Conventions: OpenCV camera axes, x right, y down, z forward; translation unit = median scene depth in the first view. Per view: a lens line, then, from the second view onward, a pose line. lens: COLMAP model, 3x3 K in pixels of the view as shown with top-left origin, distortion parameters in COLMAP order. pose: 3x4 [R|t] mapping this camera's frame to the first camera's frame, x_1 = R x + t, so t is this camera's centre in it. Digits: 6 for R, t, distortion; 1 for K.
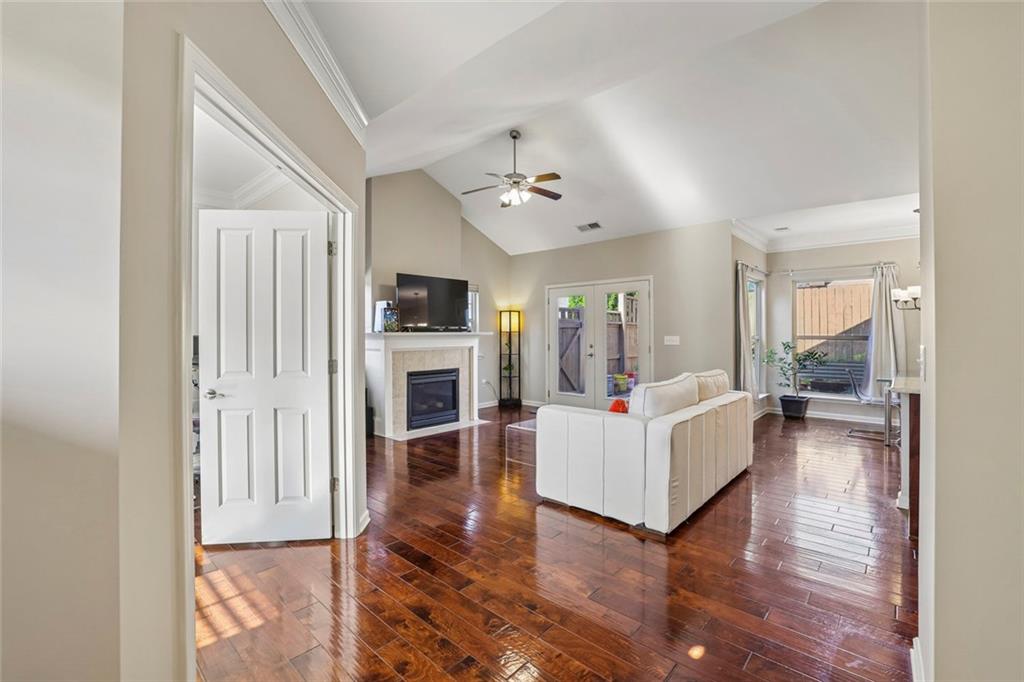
lens RADIAL K [[443.1, 0, 517.2], [0, 443.1, 333.1], [0, 0, 1]] dist [-0.031168, 0.004634]
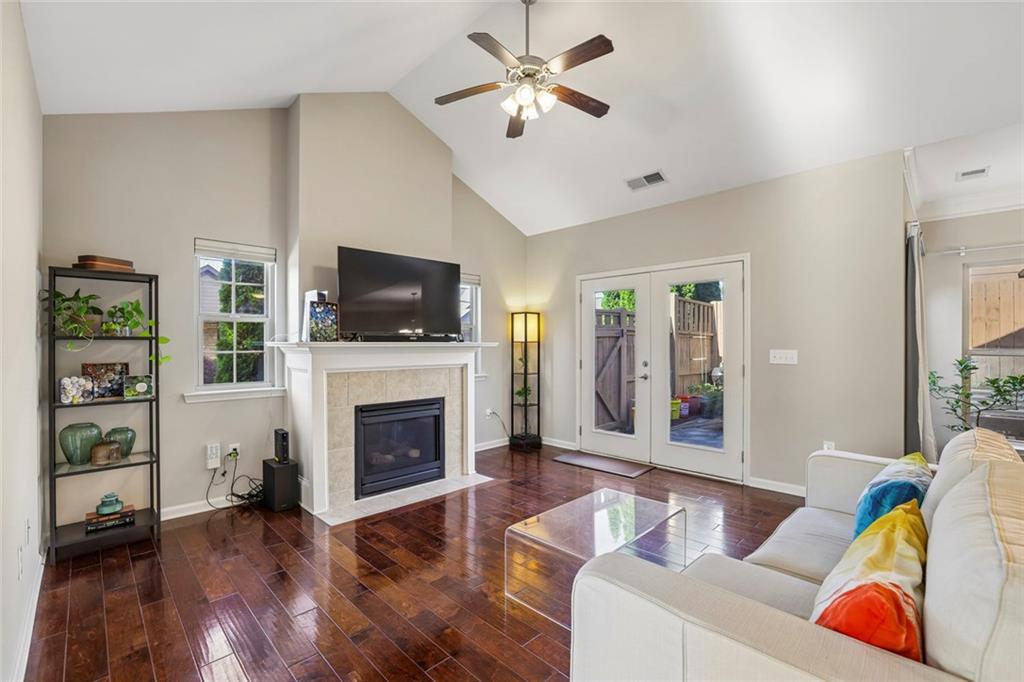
lens RADIAL K [[443.1, 0, 508.2], [0, 443.1, 343.5], [0, 0, 1]] dist [-0.031168, 0.004634]
pose [[0.997251, 0.003745, -0.074003, 0.009849], [-0.003742, 0.999993, 0.000176, -0.000493], [0.074003, 0.000102, 0.997258, 0.335930]]
